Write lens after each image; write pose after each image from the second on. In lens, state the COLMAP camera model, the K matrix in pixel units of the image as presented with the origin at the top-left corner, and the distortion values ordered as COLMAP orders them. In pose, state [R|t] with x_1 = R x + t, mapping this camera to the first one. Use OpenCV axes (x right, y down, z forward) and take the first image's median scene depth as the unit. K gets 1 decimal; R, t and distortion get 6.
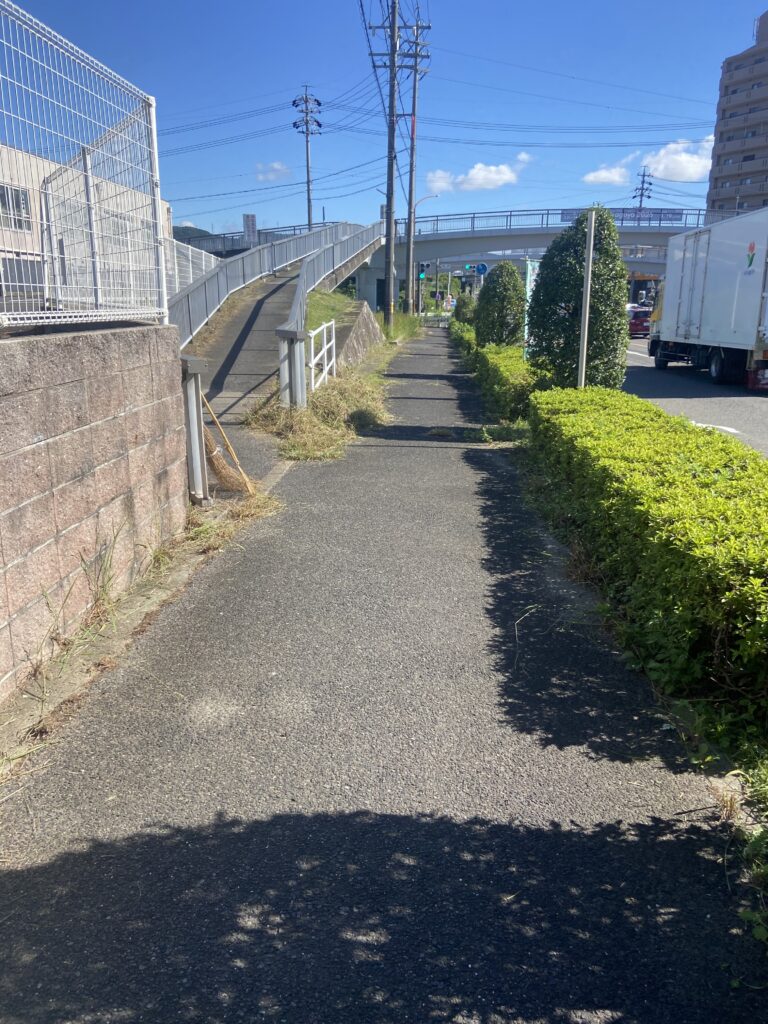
lens RADIAL K [[781.0, 0, 384.0], [0, 781.0, 512.0], [0, 0, 1]] dist [0.164730, -0.200158]
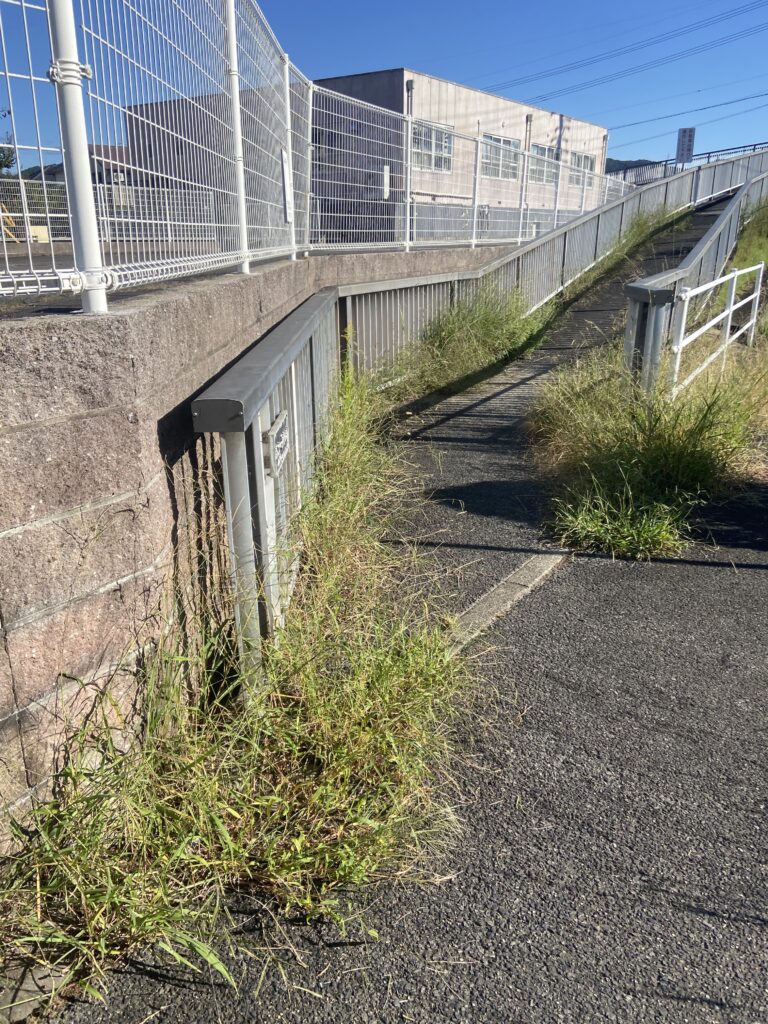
lens RADIAL K [[781.0, 0, 384.0], [0, 781.0, 512.0], [0, 0, 1]] dist [0.164730, -0.200158]
pose [[0.870448, 0.149017, -0.469163, 0.002946], [-0.116695, 0.988378, 0.097424, -0.019526], [0.478228, -0.030054, 0.877721, 0.073540]]
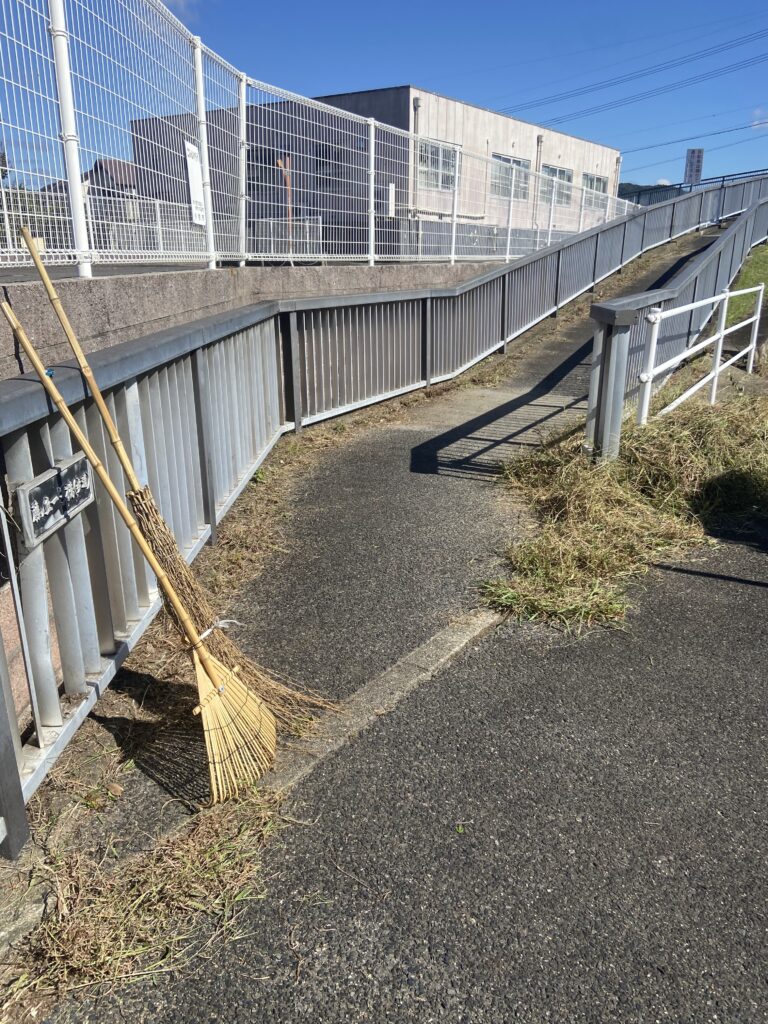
lens RADIAL K [[775.1, 0, 388.4], [0, 775.1, 517.8], [0, 0, 1]] dist [0.153027, -0.195744]
pose [[0.860956, 0.158319, -0.483415, 0.005346], [-0.133203, 0.987340, 0.086123, -0.023183], [0.490930, -0.009755, 0.871144, 0.092256]]
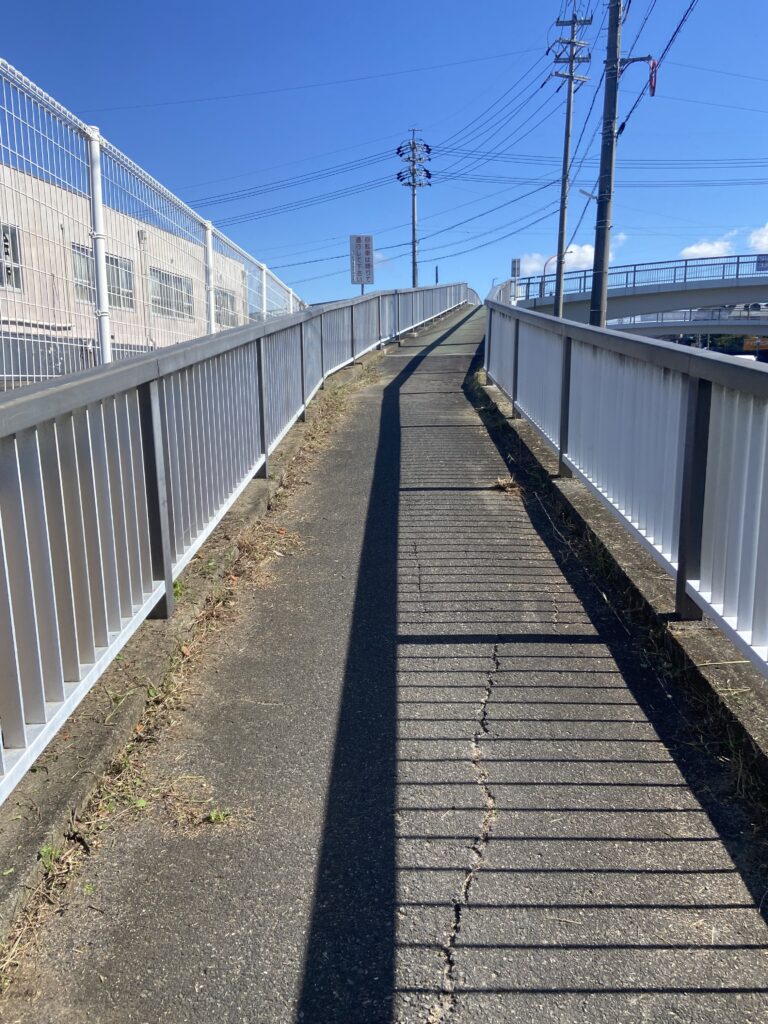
lens RADIAL K [[776.2, 0, 384.0], [0, 776.2, 512.0], [0, 0, 1]] dist [0.088662, -0.001179]
pose [[0.995168, 0.000227, -0.098184, -0.058421], [-0.009351, 0.995671, -0.092478, -0.077903], [0.097738, 0.092950, 0.990862, 0.282178]]
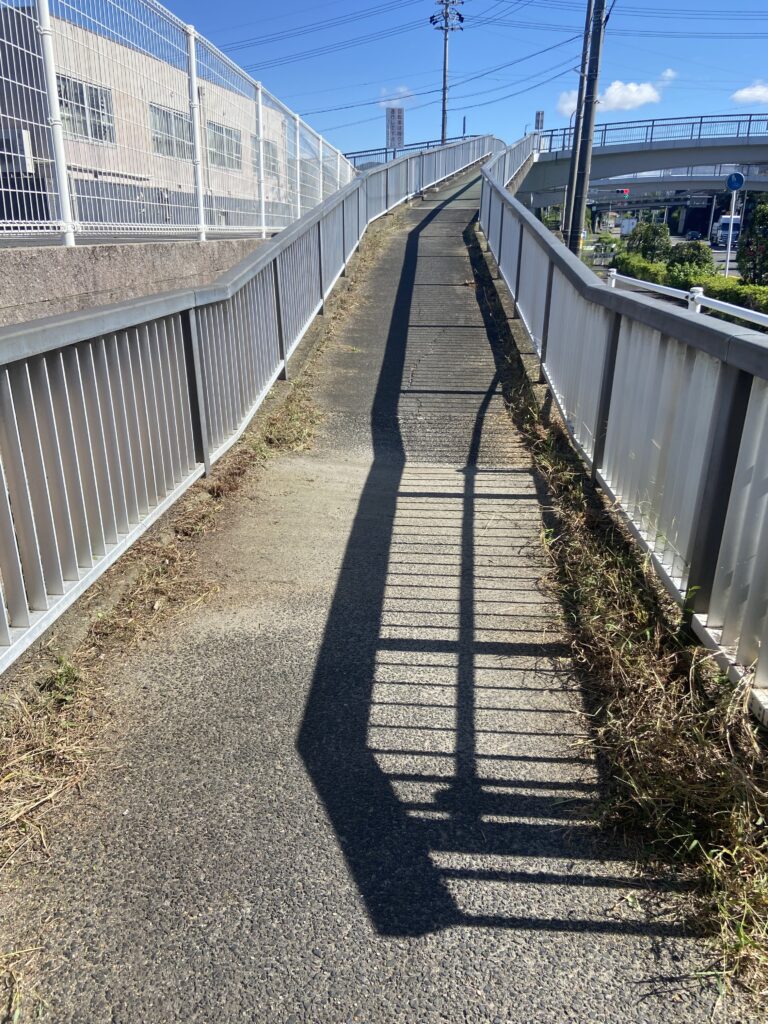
lens RADIAL K [[775.1, 0, 388.4], [0, 775.1, 517.8], [0, 0, 1]] dist [0.153027, -0.195744]
pose [[0.992123, 0.043989, -0.117287, -0.044468], [-0.034059, 0.995767, 0.085365, -0.042078], [0.120546, -0.080697, 0.989422, 0.160073]]
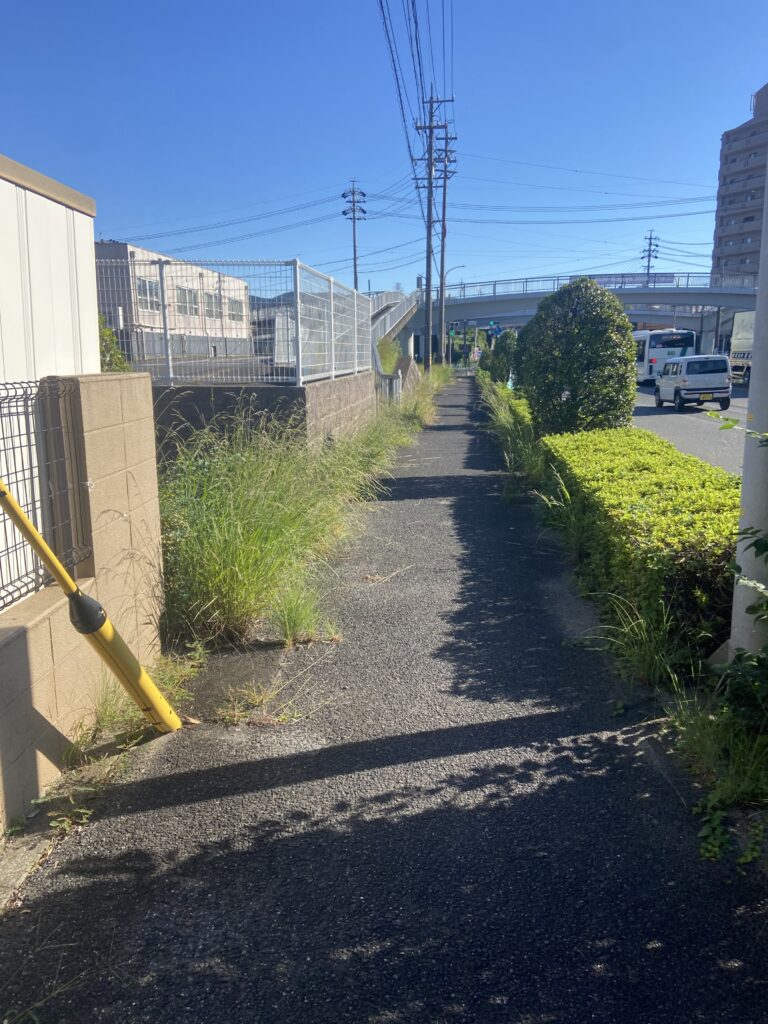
lens RADIAL K [[781.0, 0, 384.0], [0, 781.0, 512.0], [0, 0, 1]] dist [0.164730, -0.200158]
pose [[0.999136, -0.013711, -0.039225, -0.013330], [0.011219, 0.997946, -0.063069, 0.048919], [0.040009, 0.062575, 0.997238, -0.193087]]
